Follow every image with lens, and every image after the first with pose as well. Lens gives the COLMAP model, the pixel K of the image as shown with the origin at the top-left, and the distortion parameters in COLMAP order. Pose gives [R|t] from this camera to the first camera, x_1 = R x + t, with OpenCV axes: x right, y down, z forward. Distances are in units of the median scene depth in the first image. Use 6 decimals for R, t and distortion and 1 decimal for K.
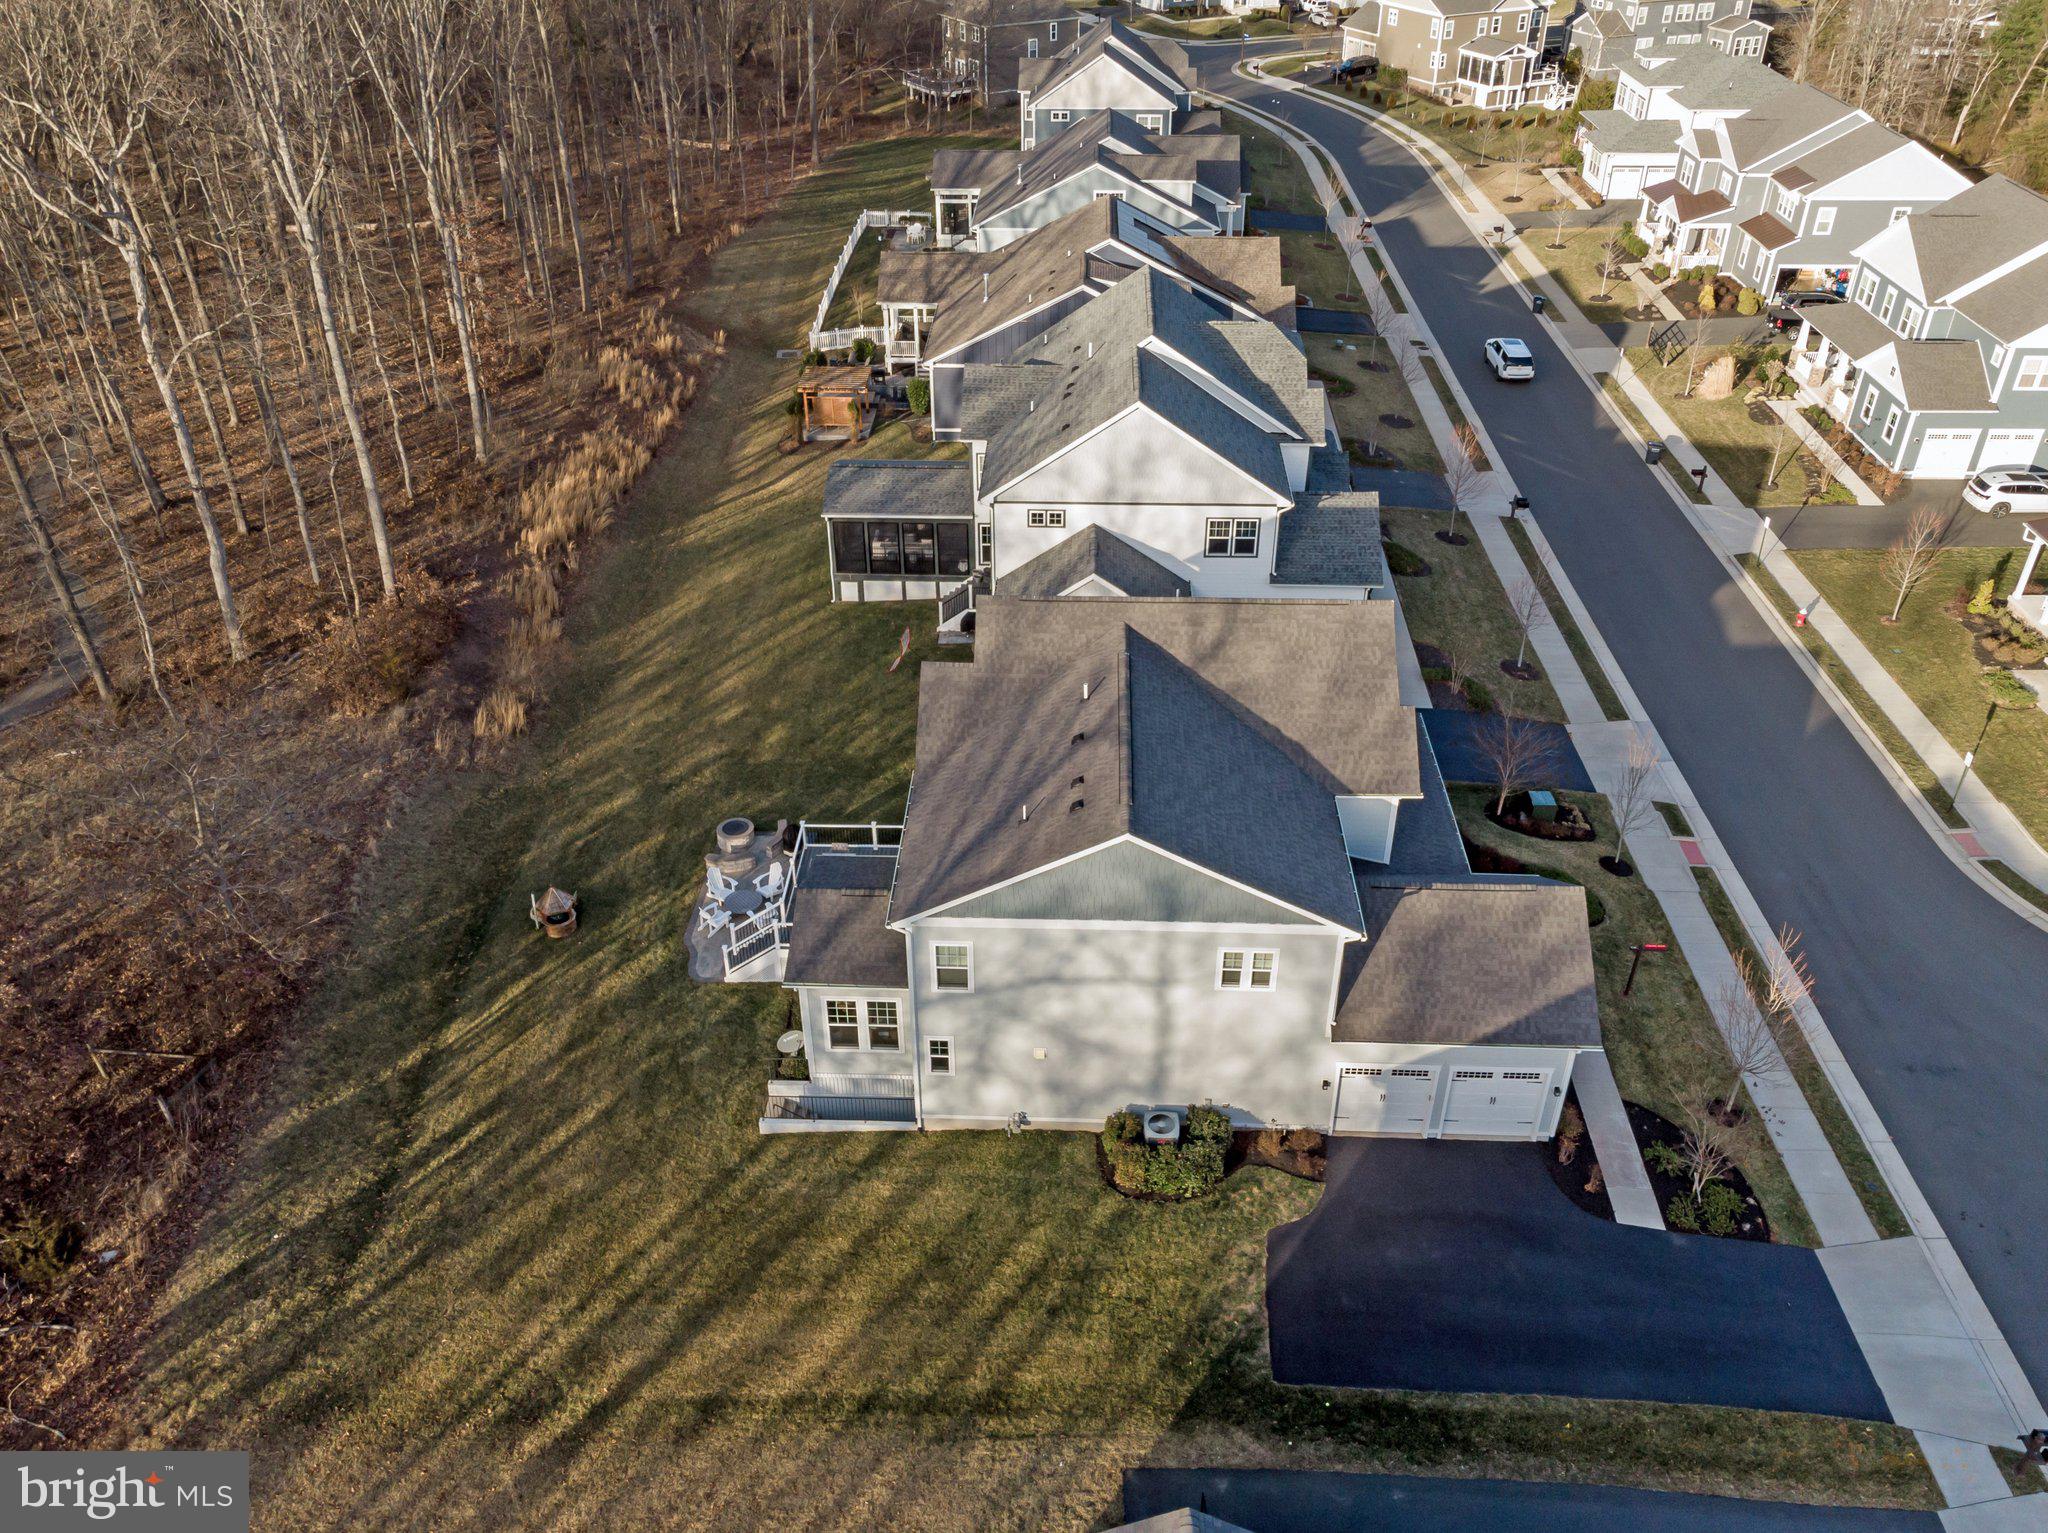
lens RADIAL K [[1596.7, 0, 1024.0], [0, 1596.7, 766.5], [0, 0, 1]] dist [0.005511, 0.002251]
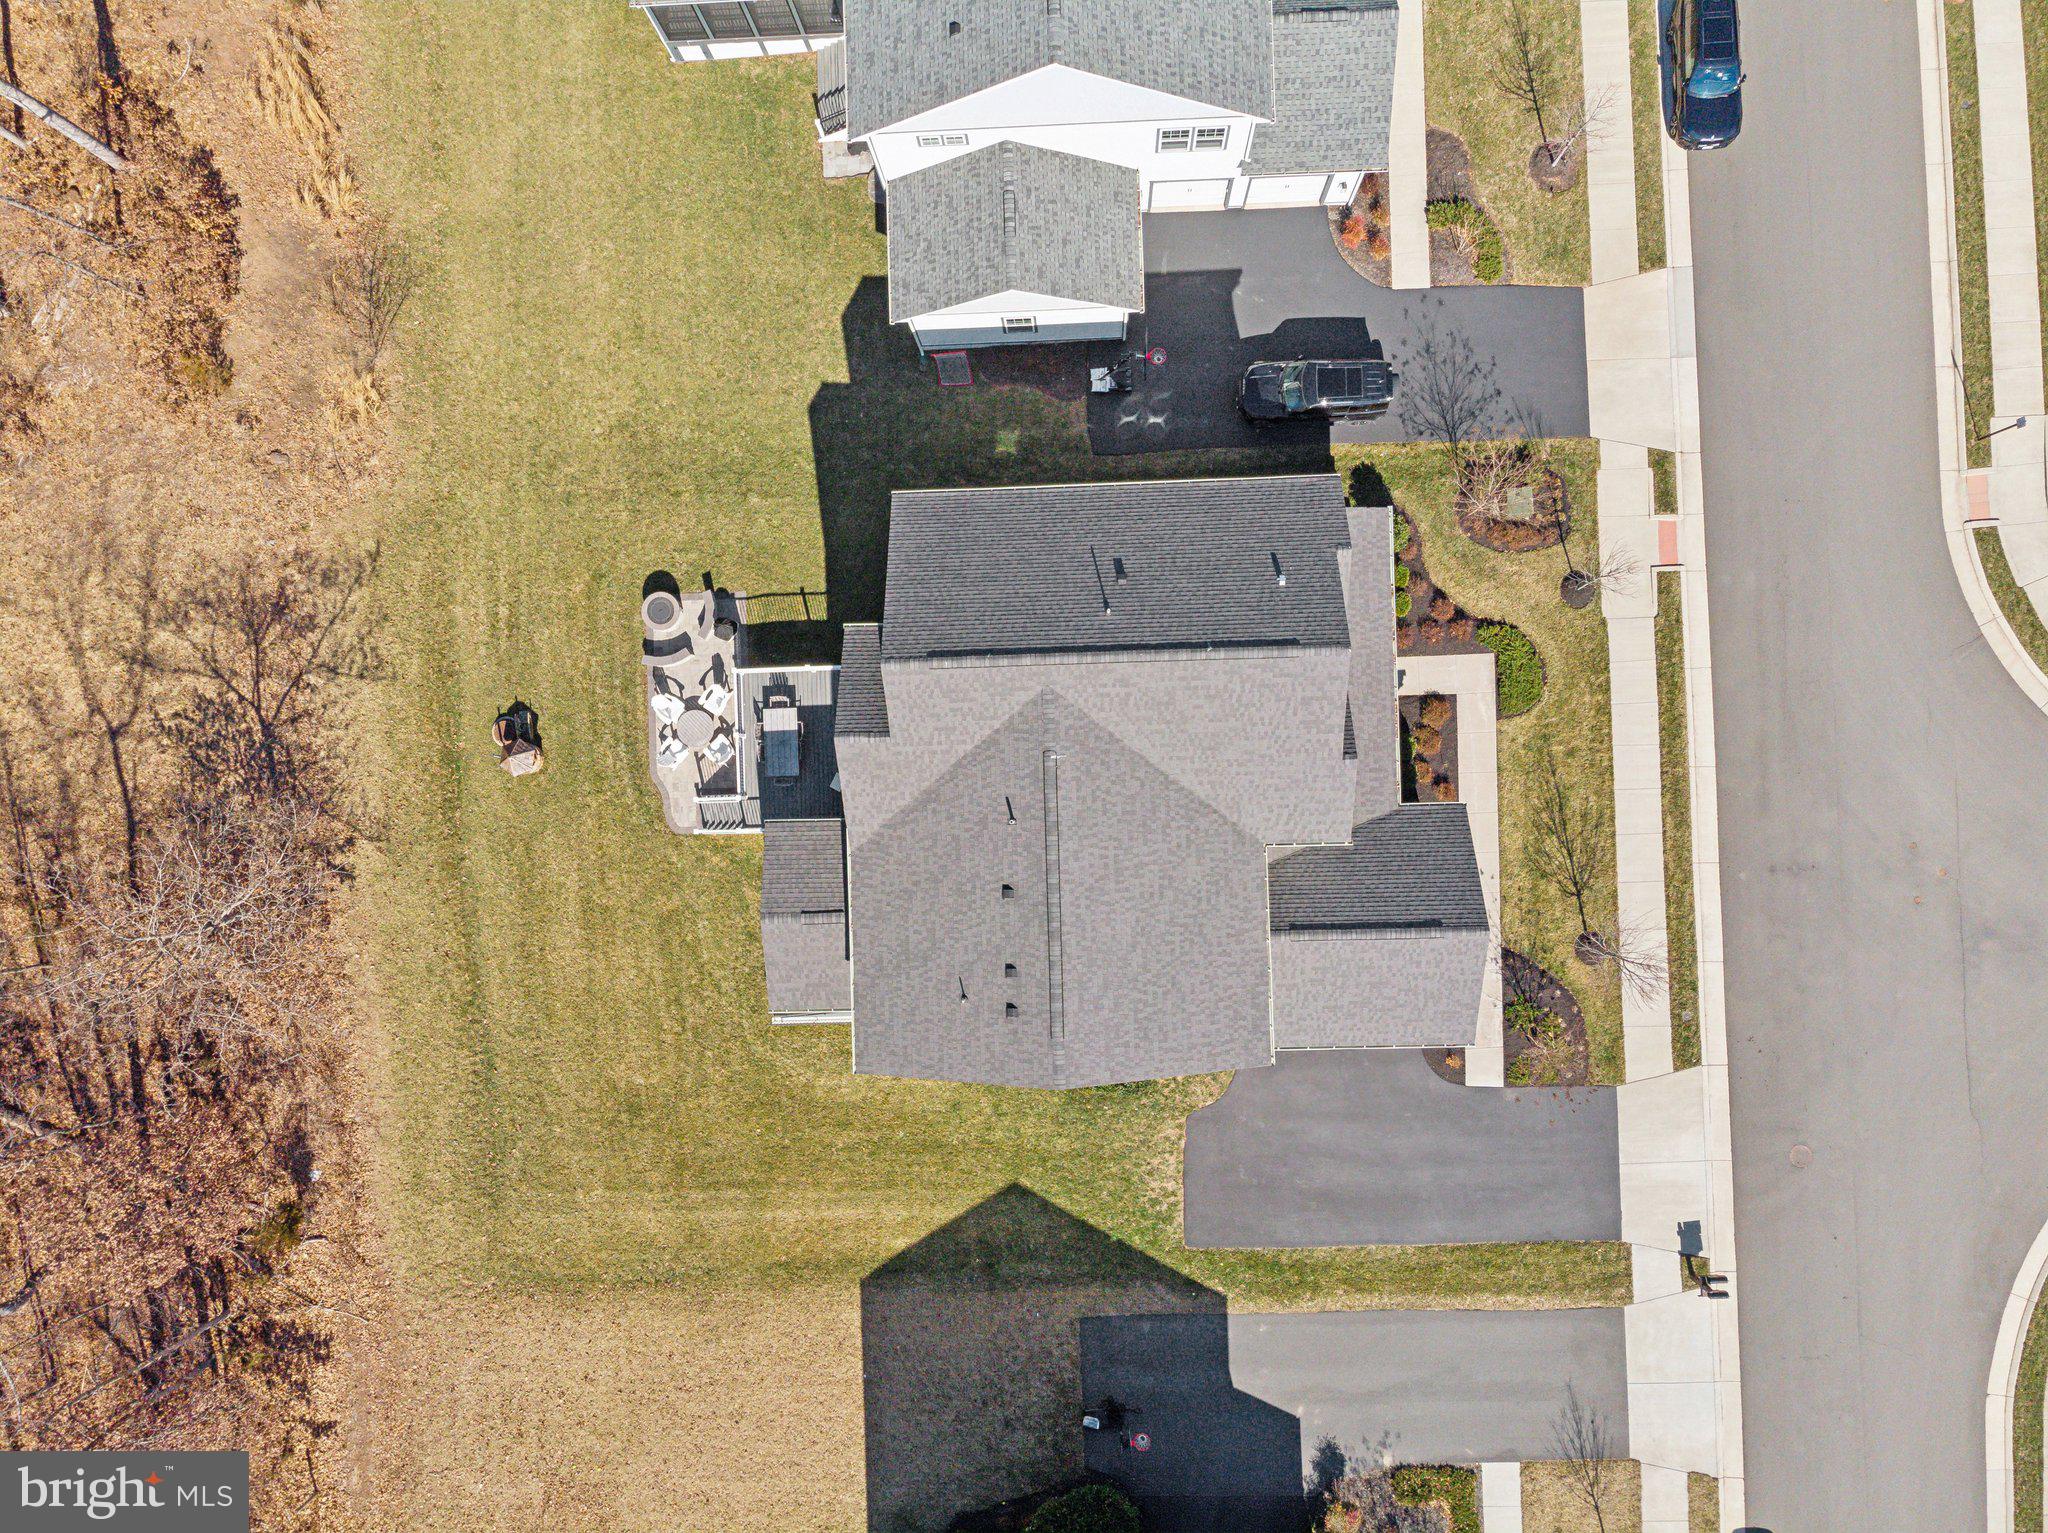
lens RADIAL K [[1522.2, 0, 1018.8], [0, 1522.2, 776.2], [0, 0, 1]] dist [-0.008570, 0.002822]
pose [[0.996118, -0.074006, -0.047669, 0.090028], [0.081042, 0.559526, 0.824841, -0.825739], [-0.034371, -0.825502, 0.563351, 0.507916]]
